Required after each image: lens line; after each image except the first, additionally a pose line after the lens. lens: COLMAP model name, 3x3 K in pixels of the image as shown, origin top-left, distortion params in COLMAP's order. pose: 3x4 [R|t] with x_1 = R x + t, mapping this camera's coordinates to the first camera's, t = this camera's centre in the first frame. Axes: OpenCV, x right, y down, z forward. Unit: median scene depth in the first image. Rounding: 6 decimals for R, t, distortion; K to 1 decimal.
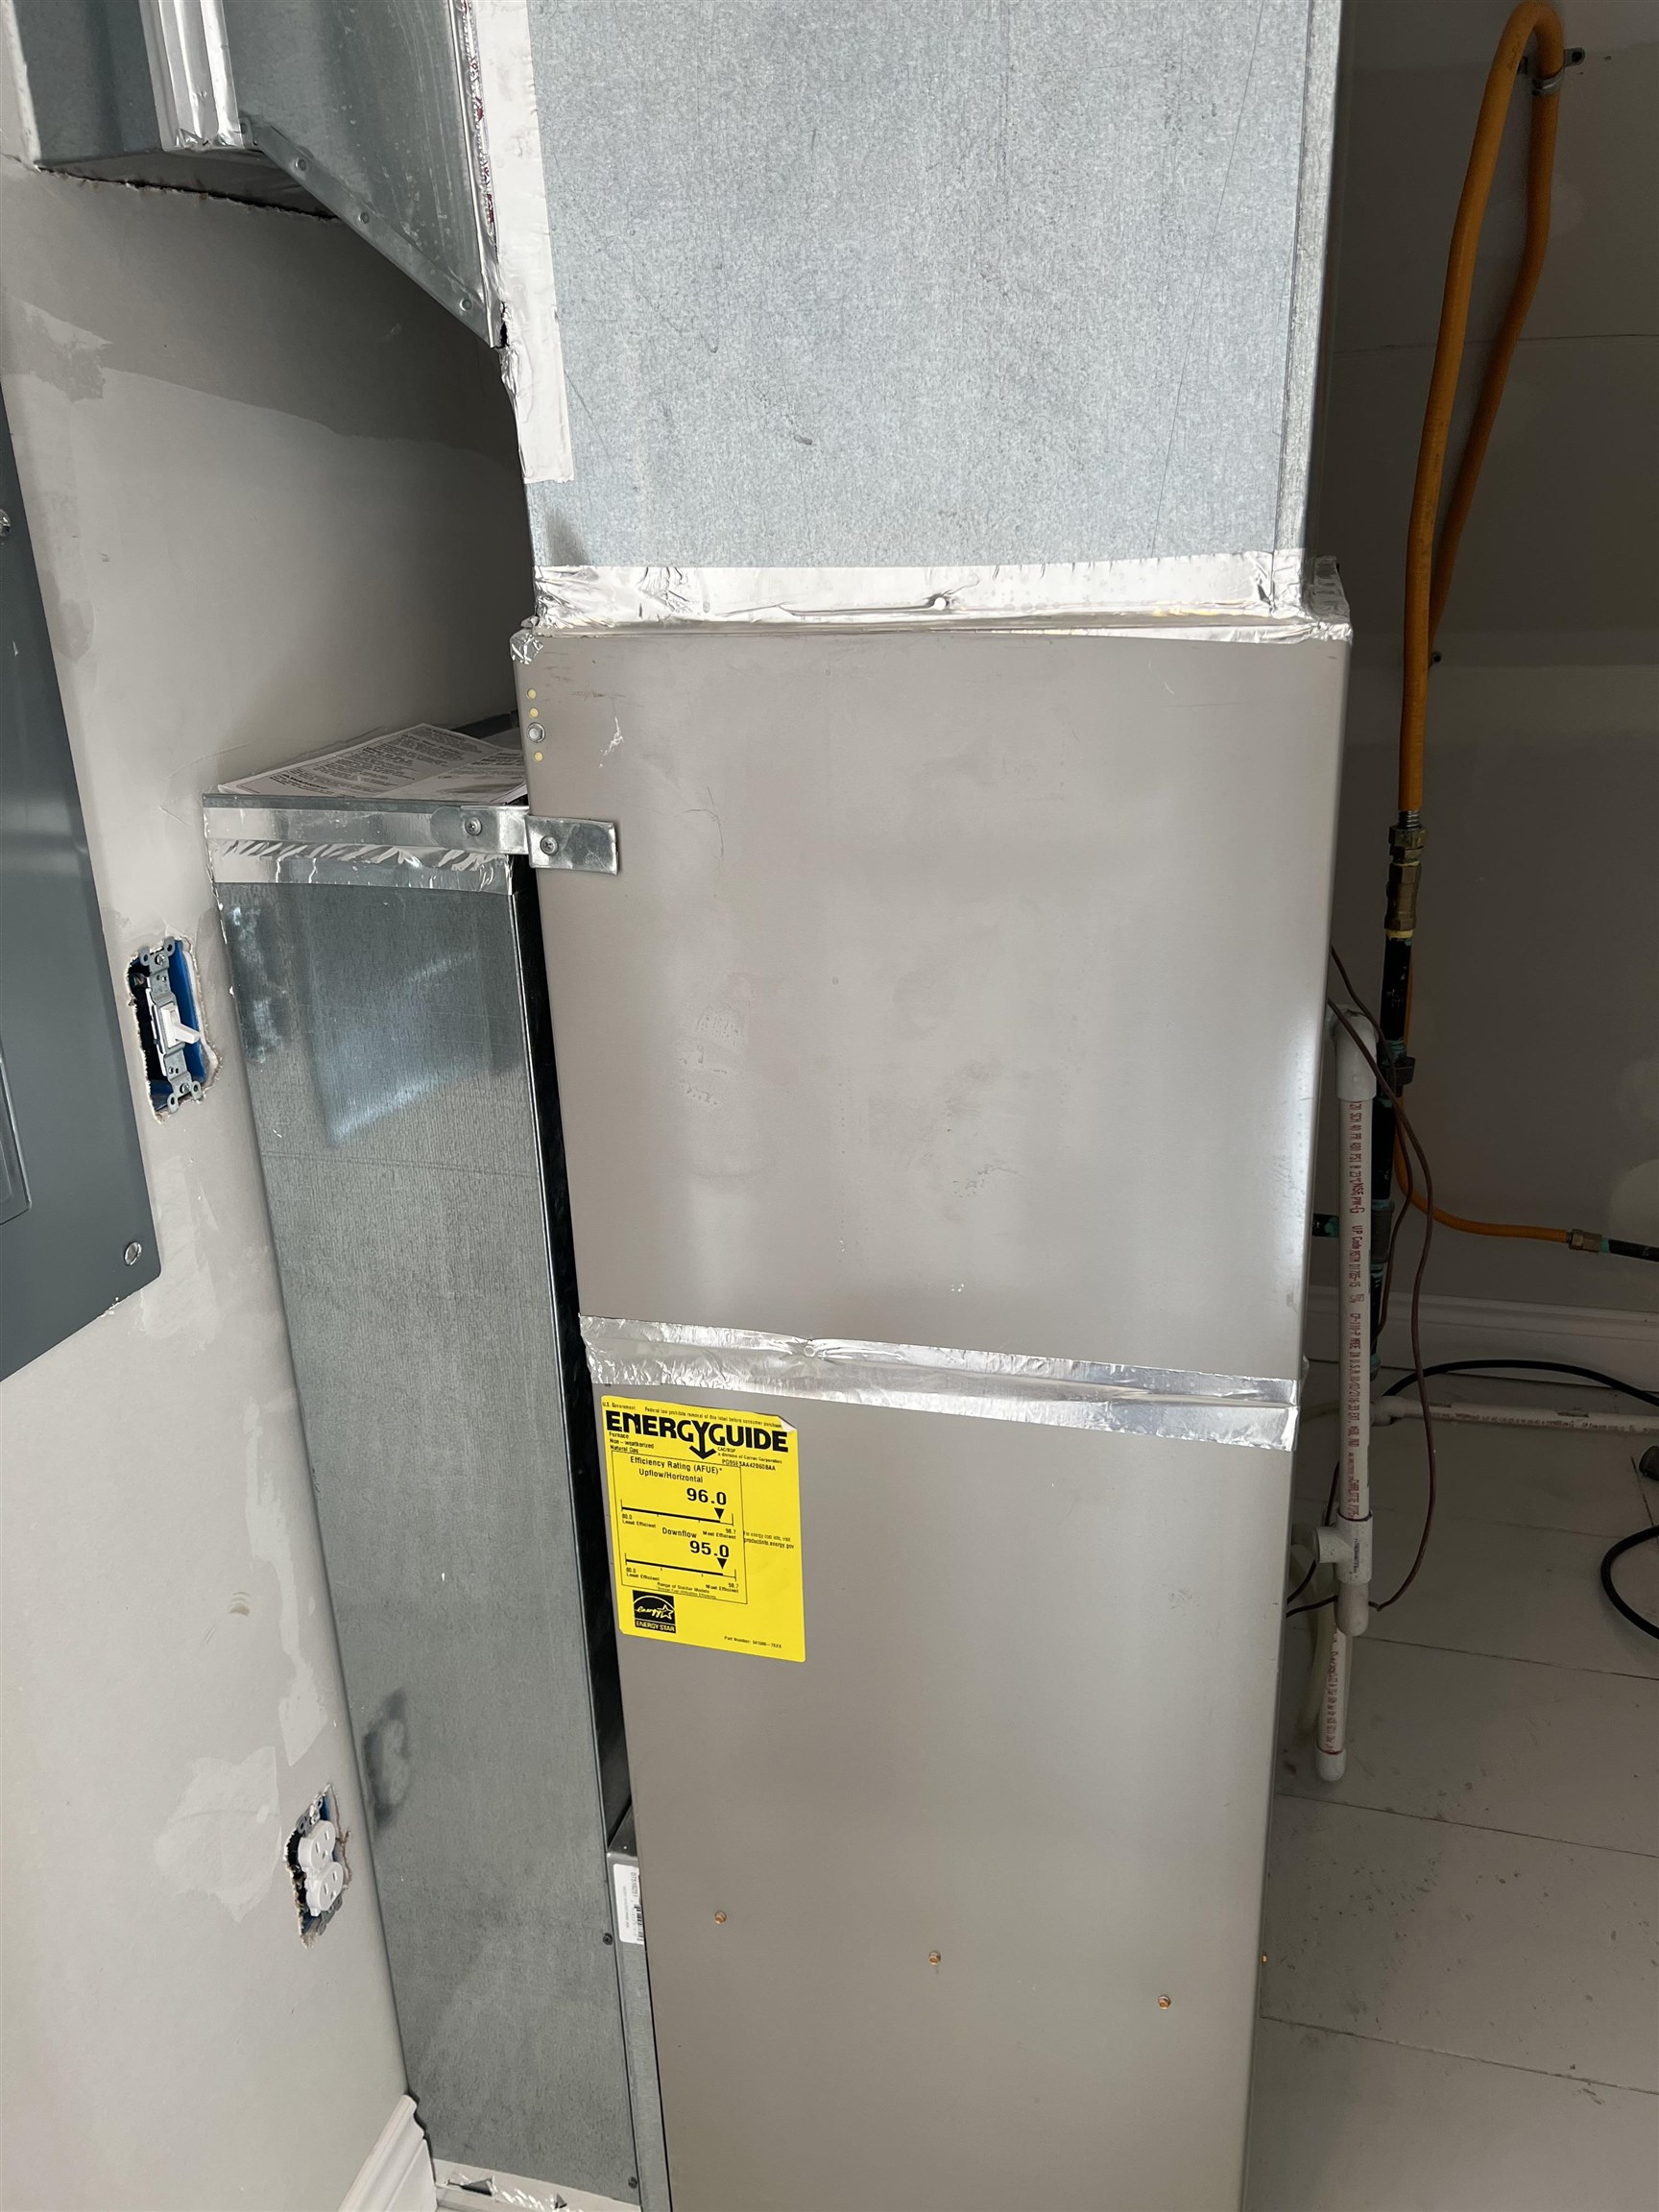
lens RADIAL K [[1649.6, 0, 837.8], [0, 1649.6, 1105.7], [0, 0, 1]] dist [0.046958, -0.054249]
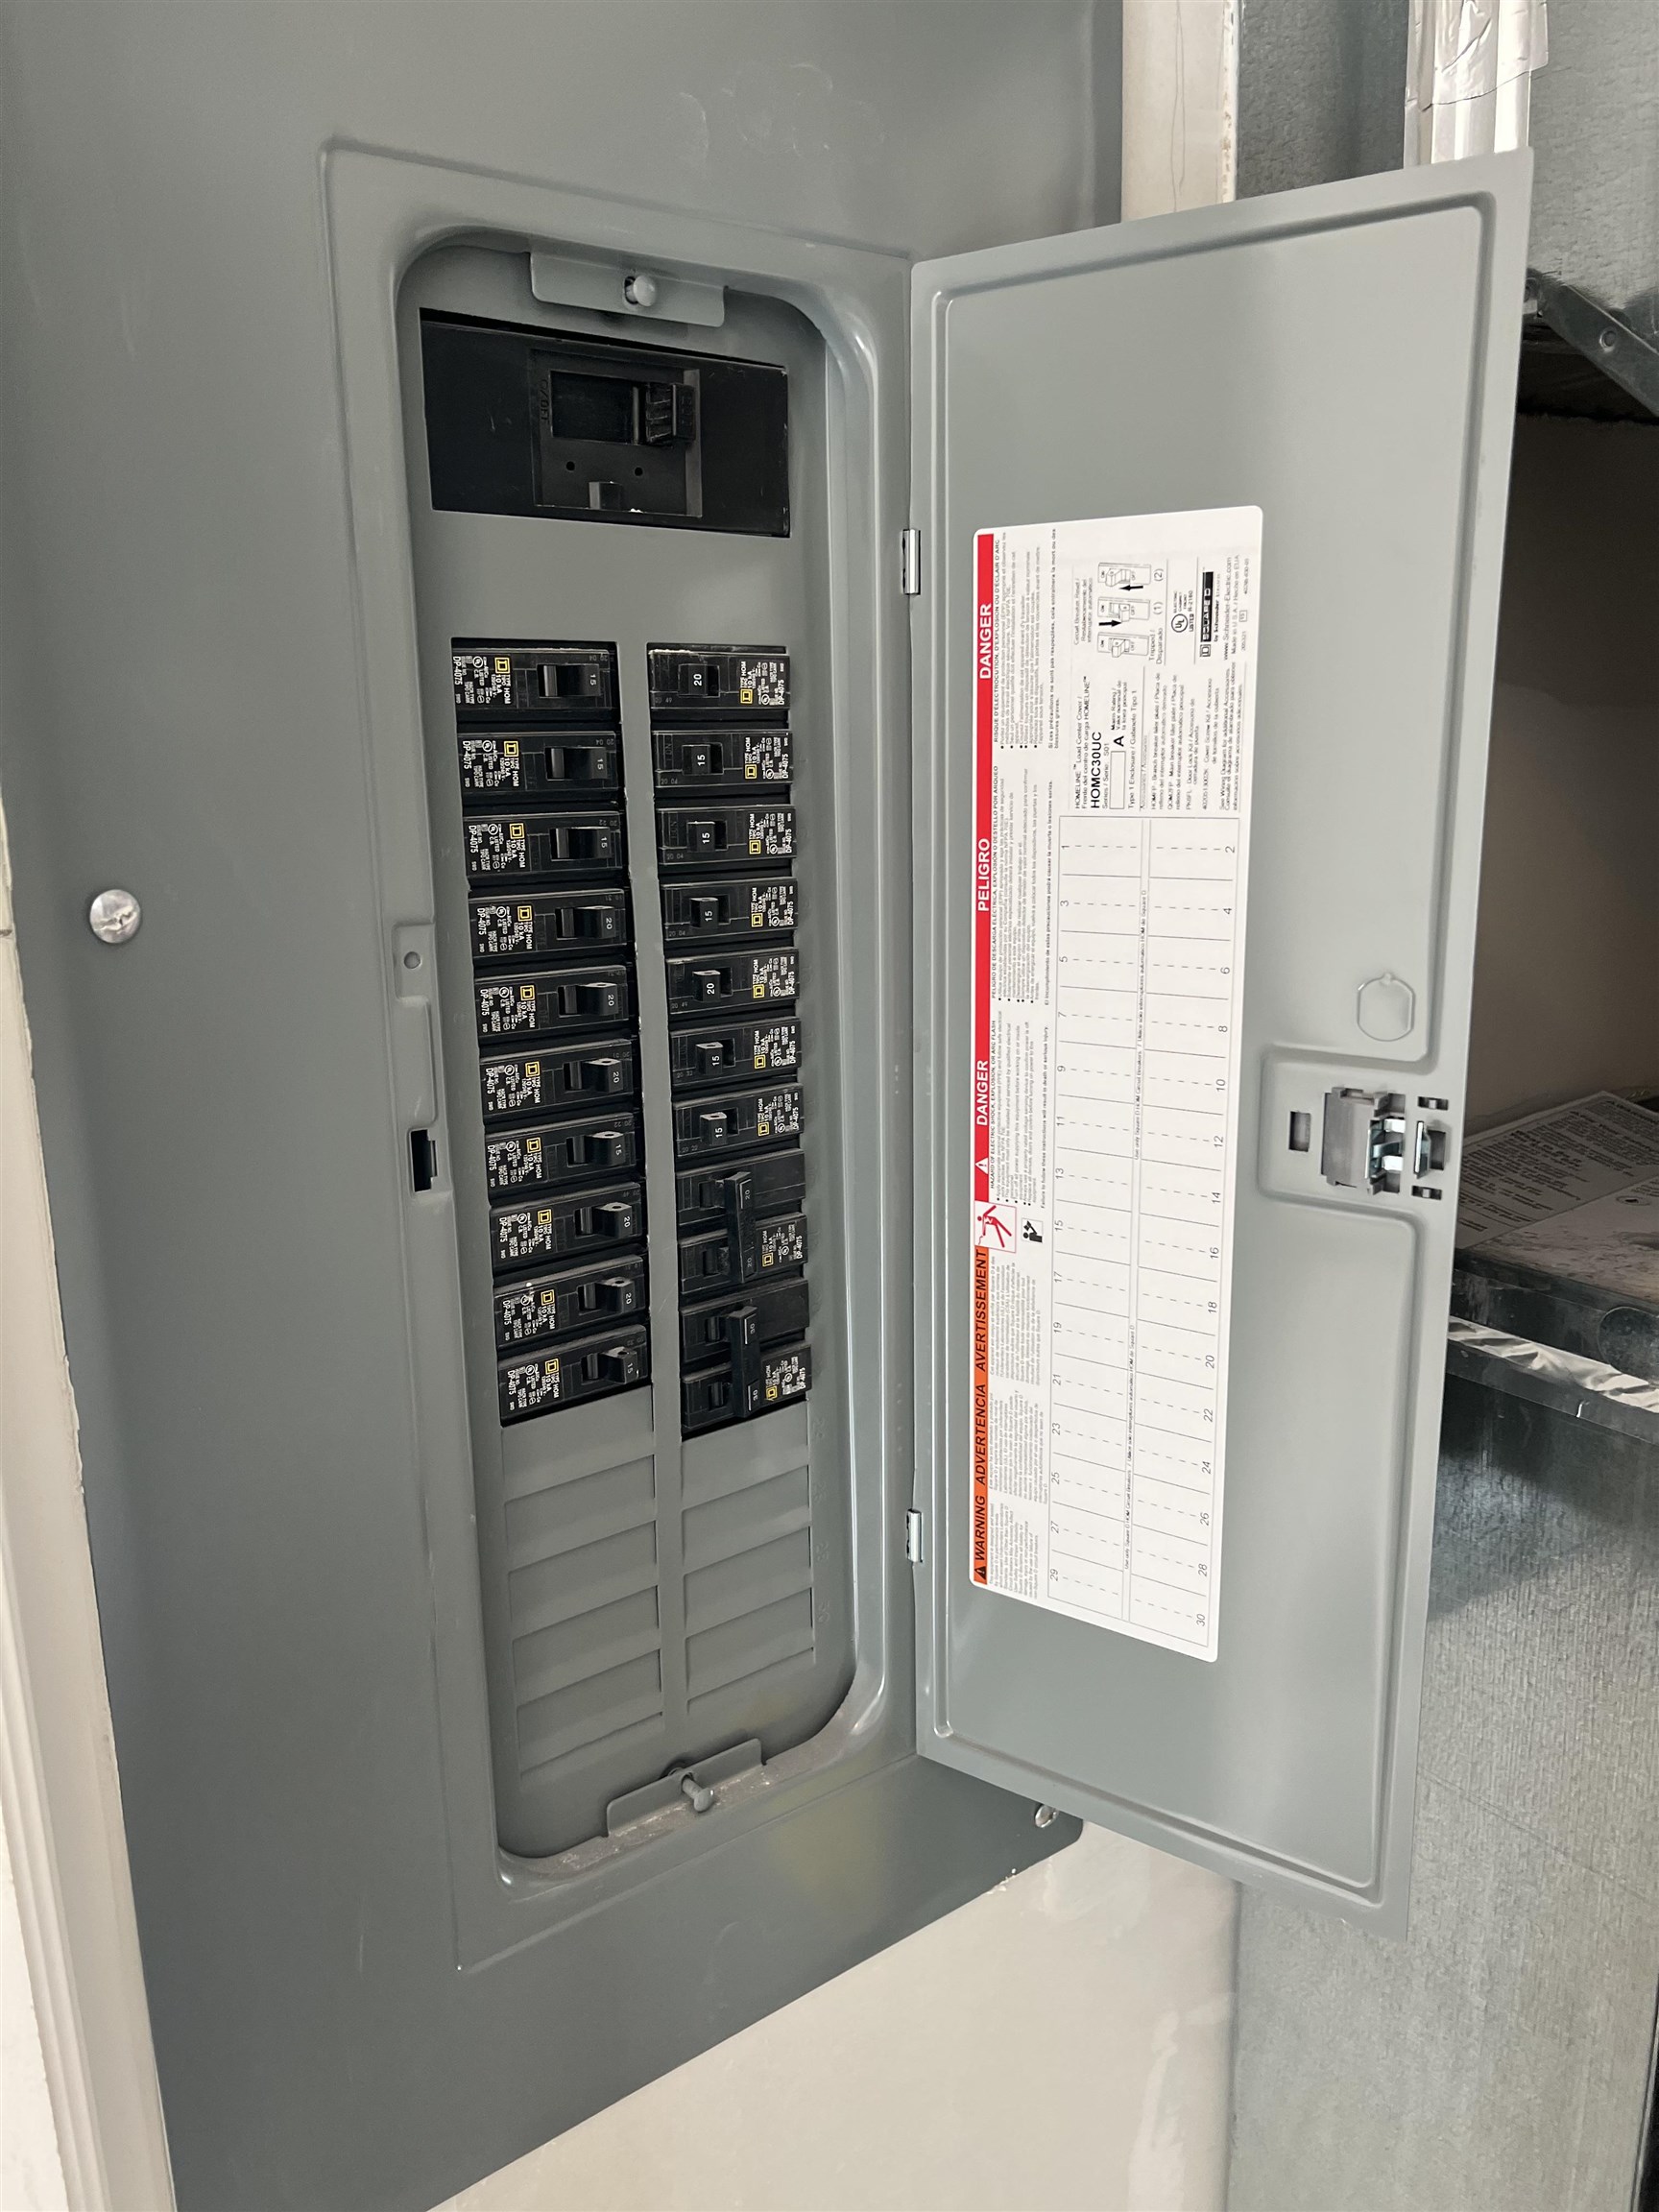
lens RADIAL K [[1649.6, 0, 837.8], [0, 1649.6, 1105.7], [0, 0, 1]] dist [0.046958, -0.054249]
pose [[0.787355, 0.154184, -0.596908, -0.094715], [-0.220104, 0.974714, -0.038557, -0.144123], [0.575870, 0.161740, 0.801383, 0.270845]]
